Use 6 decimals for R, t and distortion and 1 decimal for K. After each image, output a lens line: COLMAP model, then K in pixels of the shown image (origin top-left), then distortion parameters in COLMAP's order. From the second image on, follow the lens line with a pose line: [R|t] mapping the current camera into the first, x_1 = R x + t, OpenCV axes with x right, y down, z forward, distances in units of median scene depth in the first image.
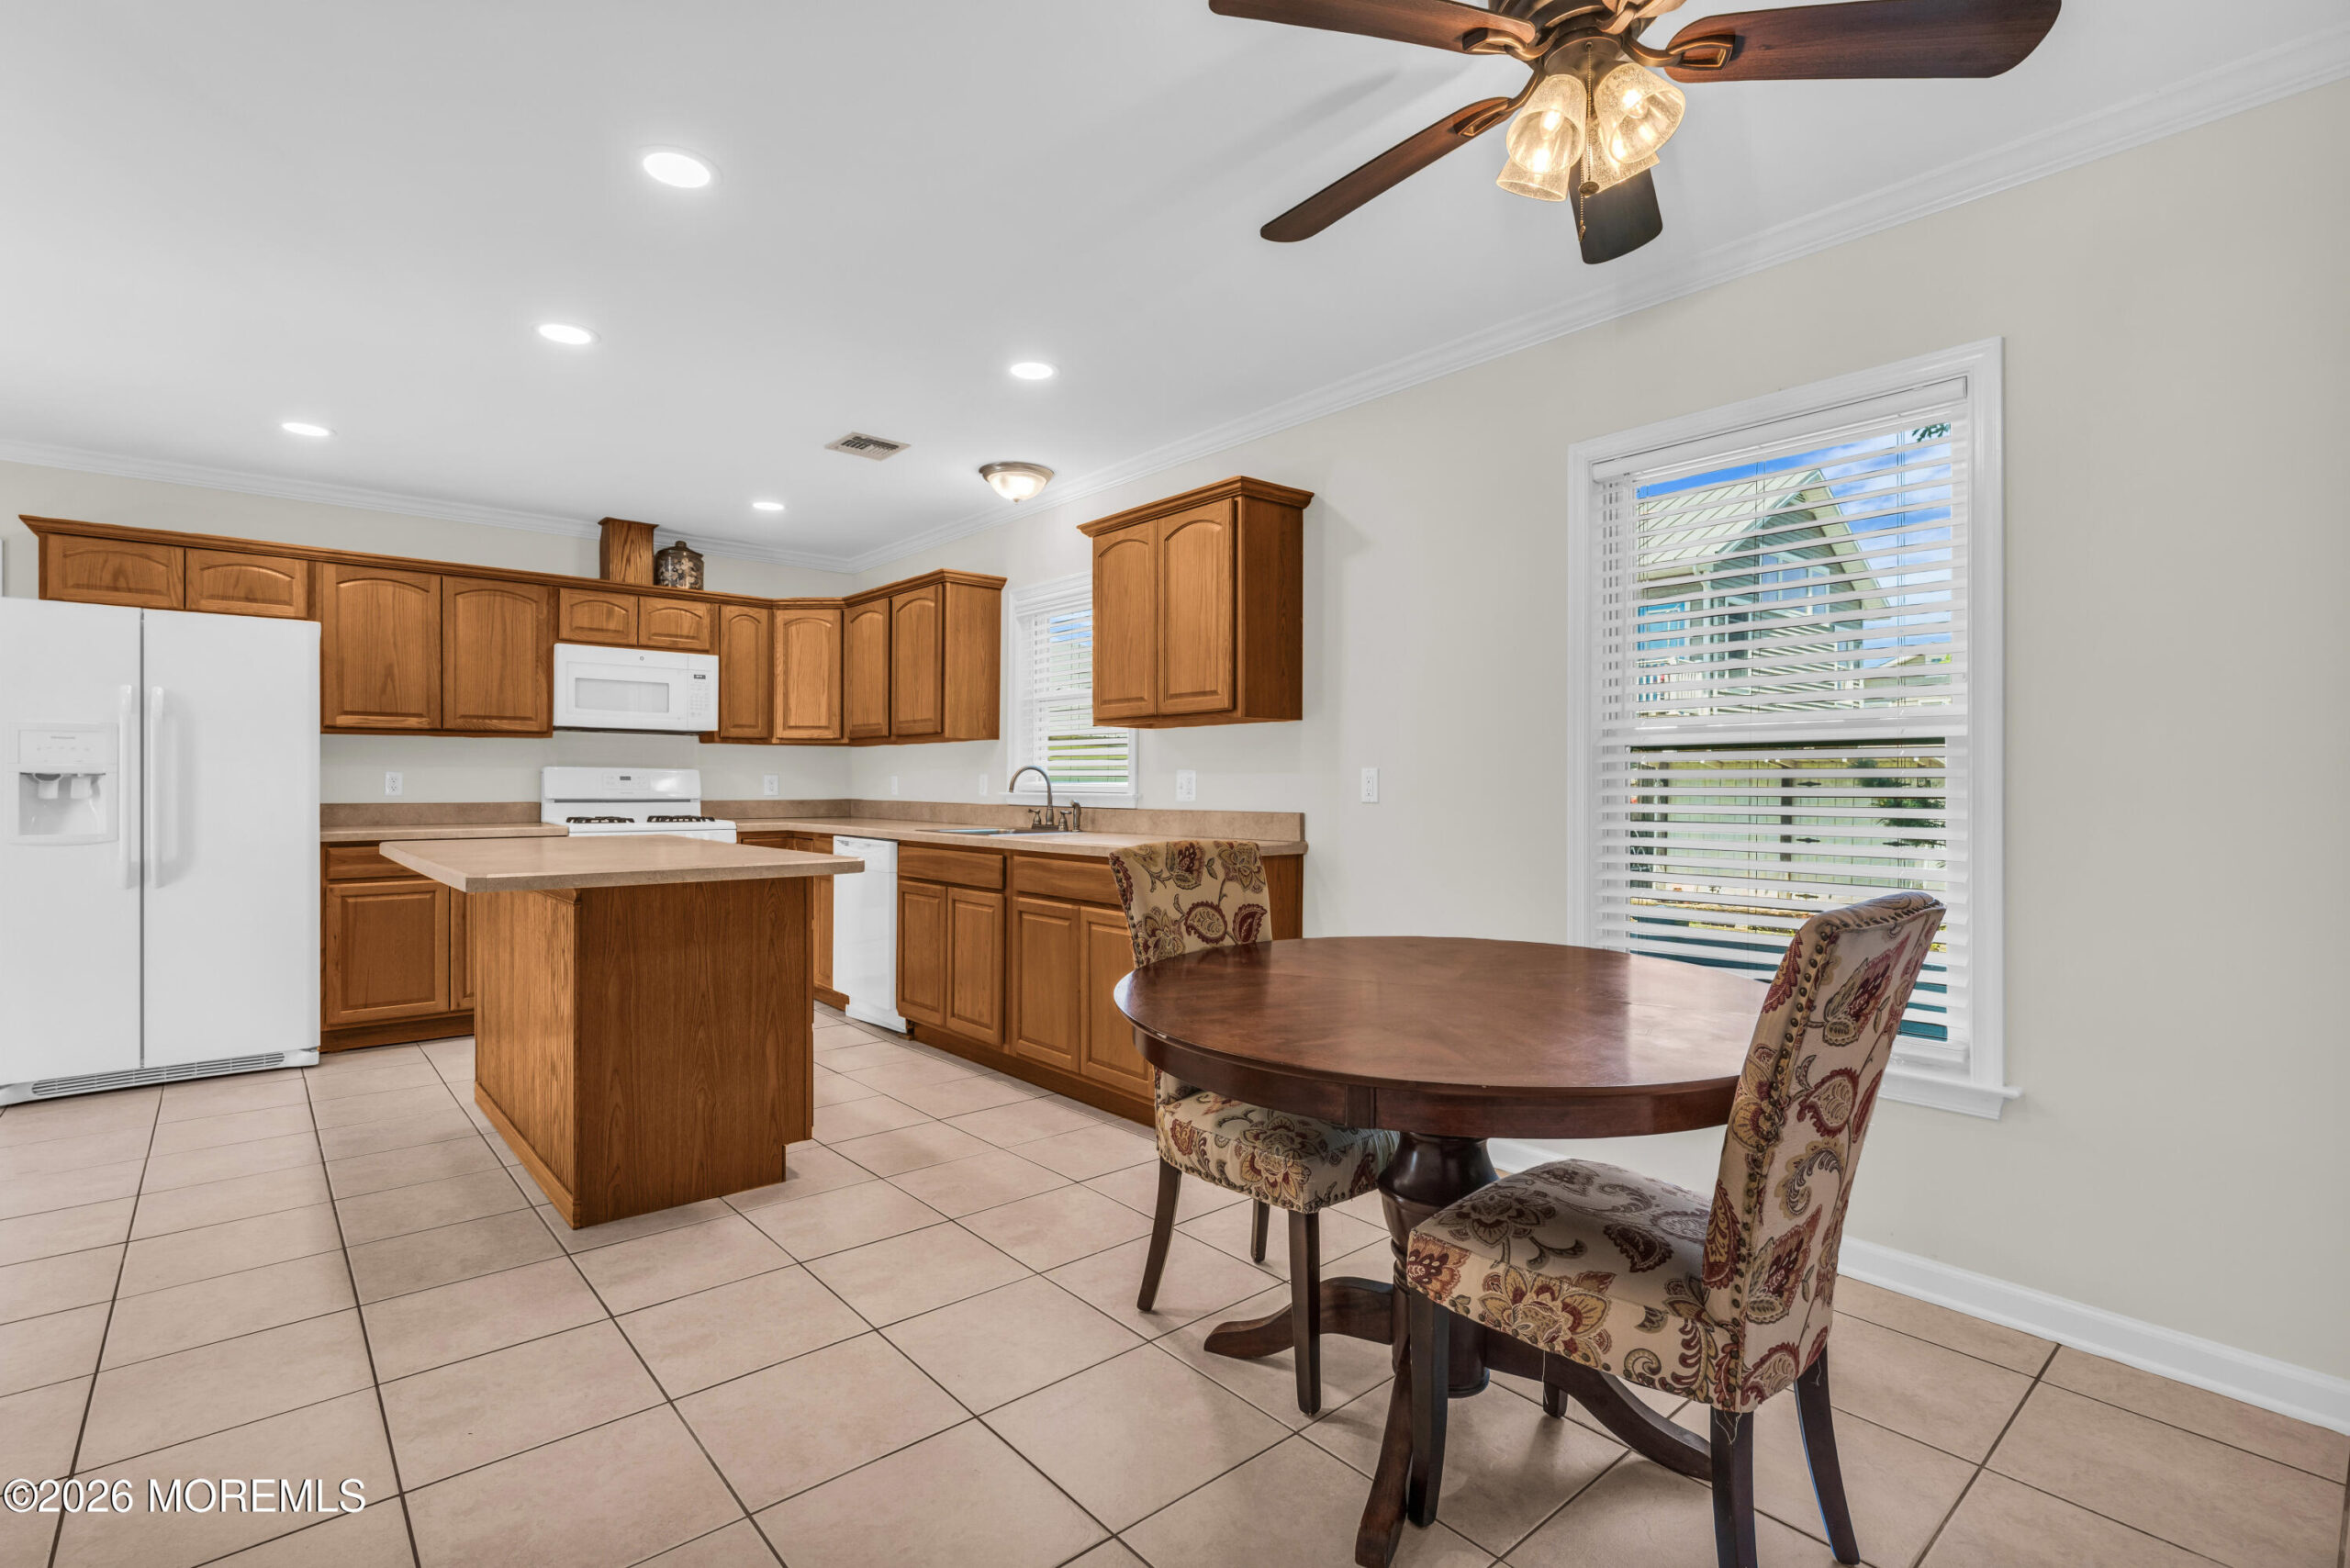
lens RADIAL K [[1086.7, 0, 1174.0], [0, 1086.7, 794.2], [0, 0, 1]] dist [-0.000969, -0.000484]
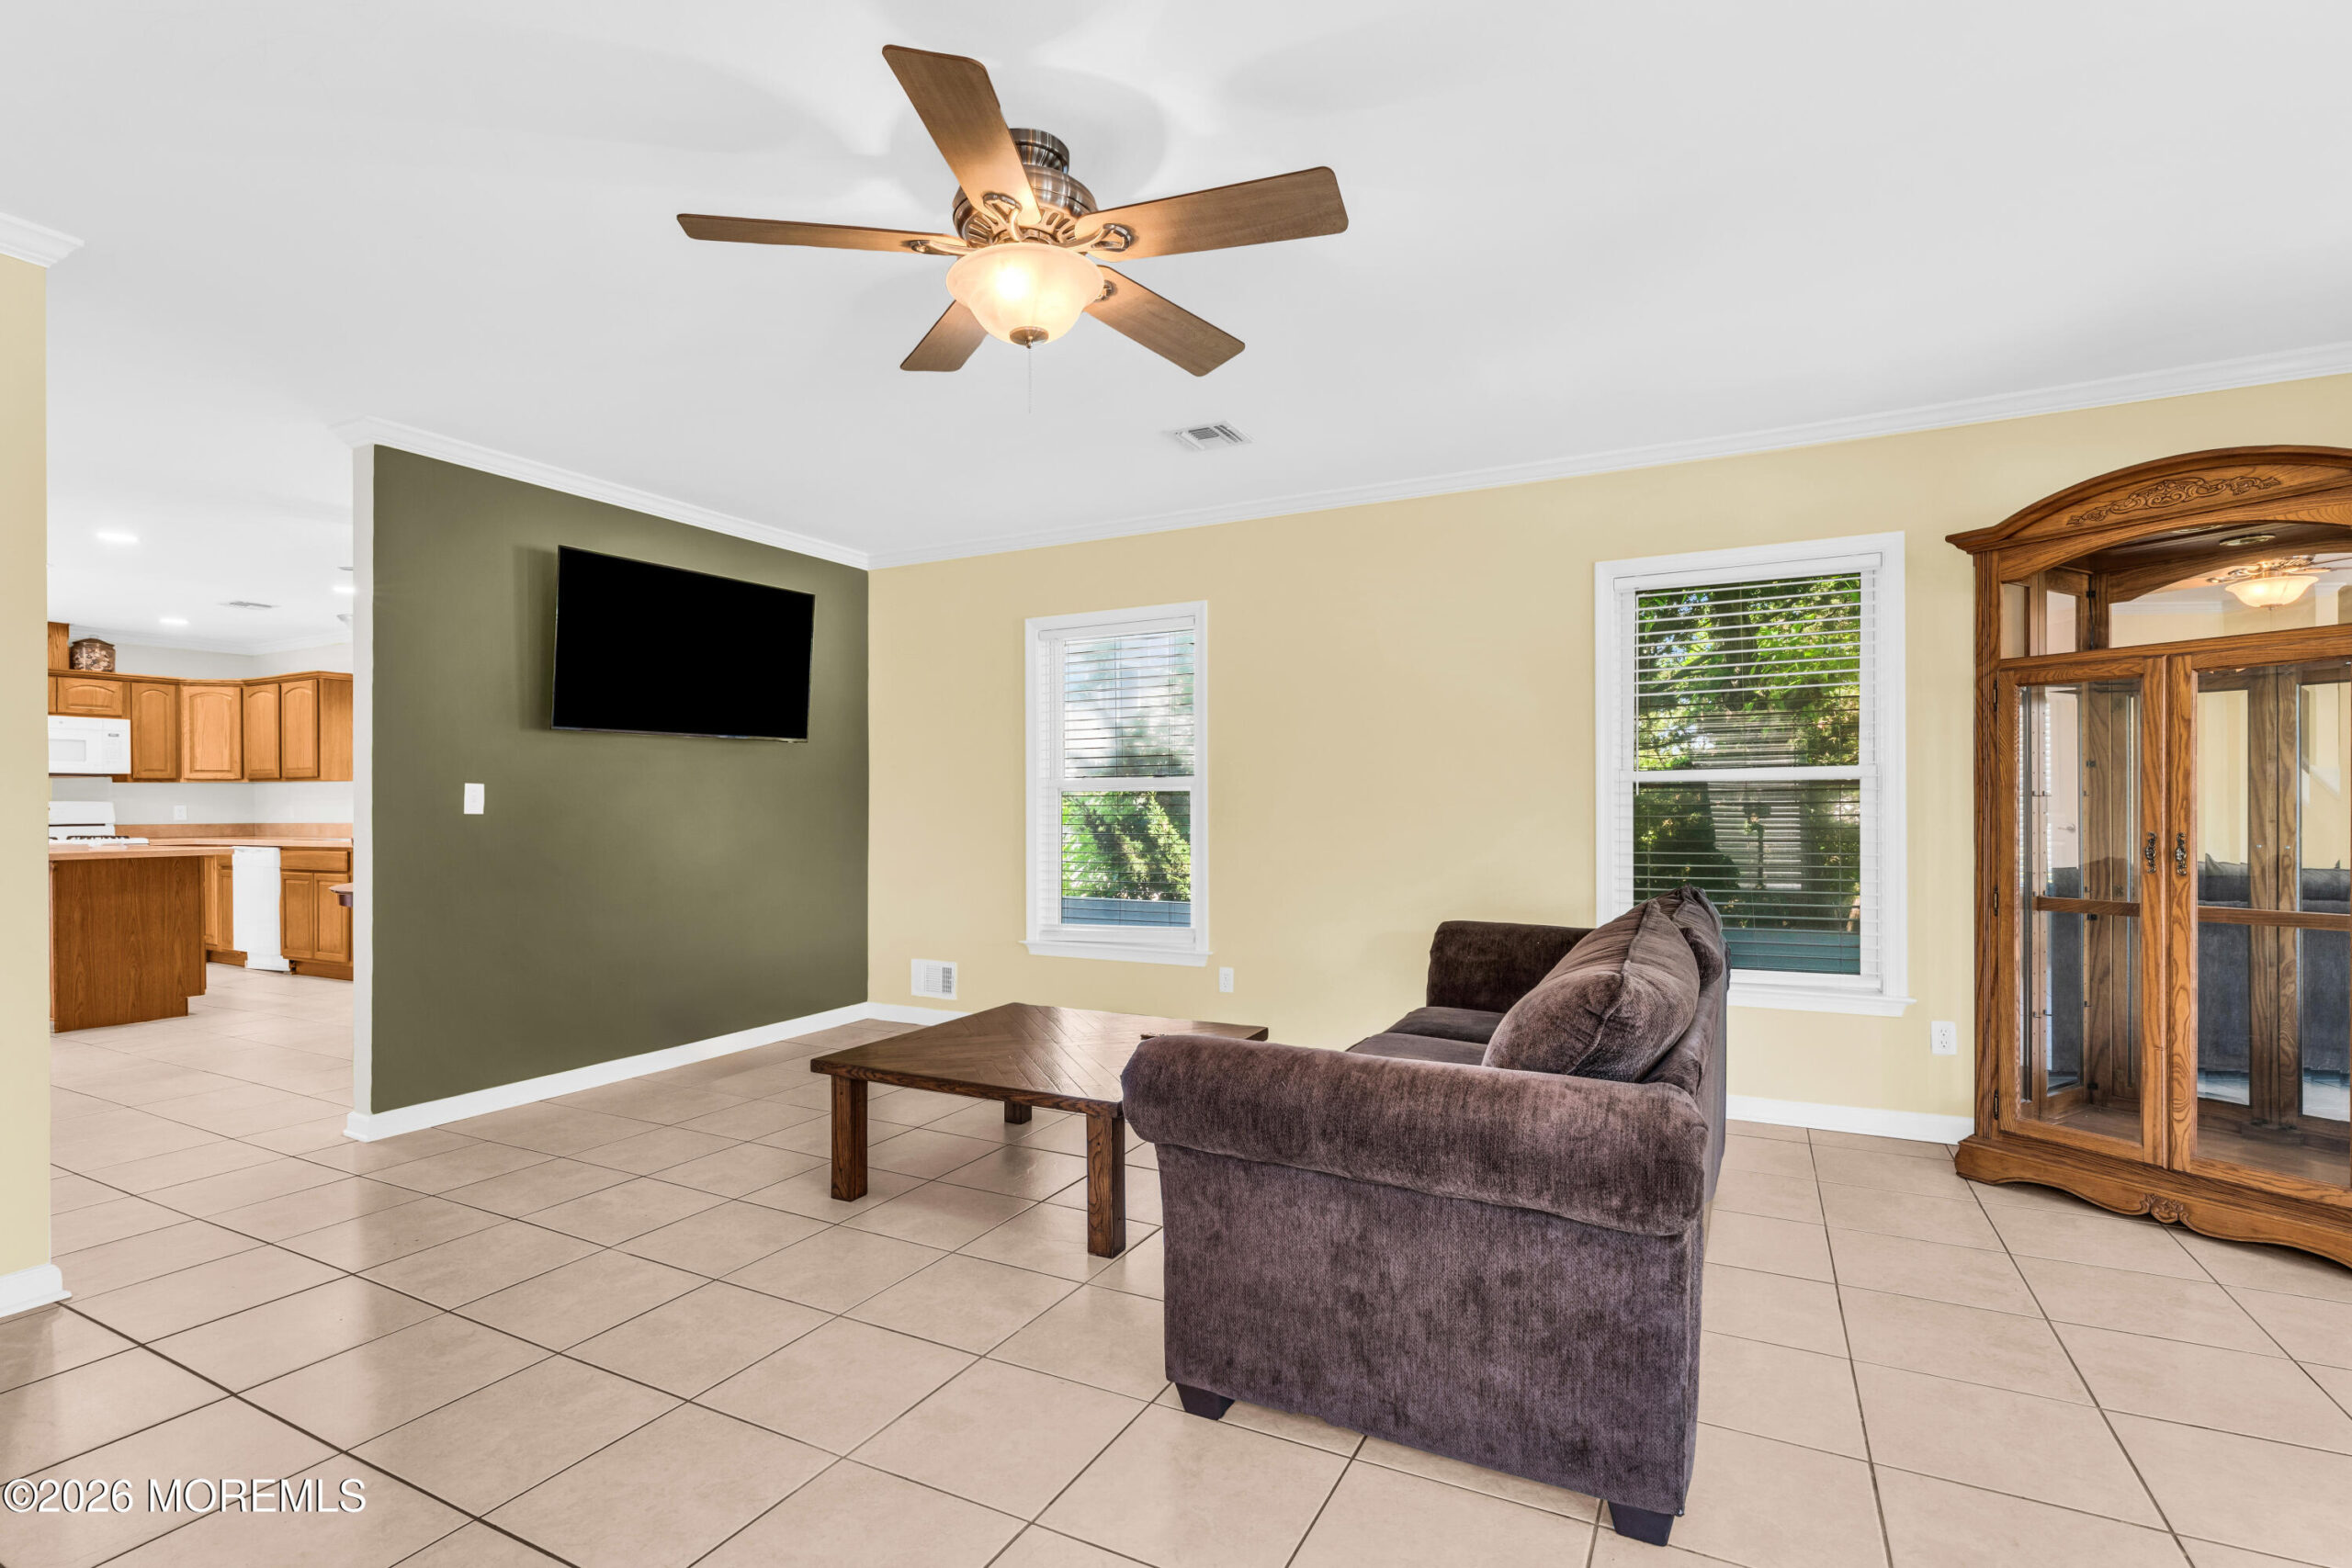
lens RADIAL K [[1090.0, 0, 1170.4], [0, 1090.0, 818.1], [0, 0, 1]] dist [-0.002734, -0.000540]
pose [[0.929210, -0.013563, 0.369303, 0.353431], [0.013244, 0.999907, 0.003399, 0.012935], [-0.369314, 0.001732, 0.929303, -0.916959]]
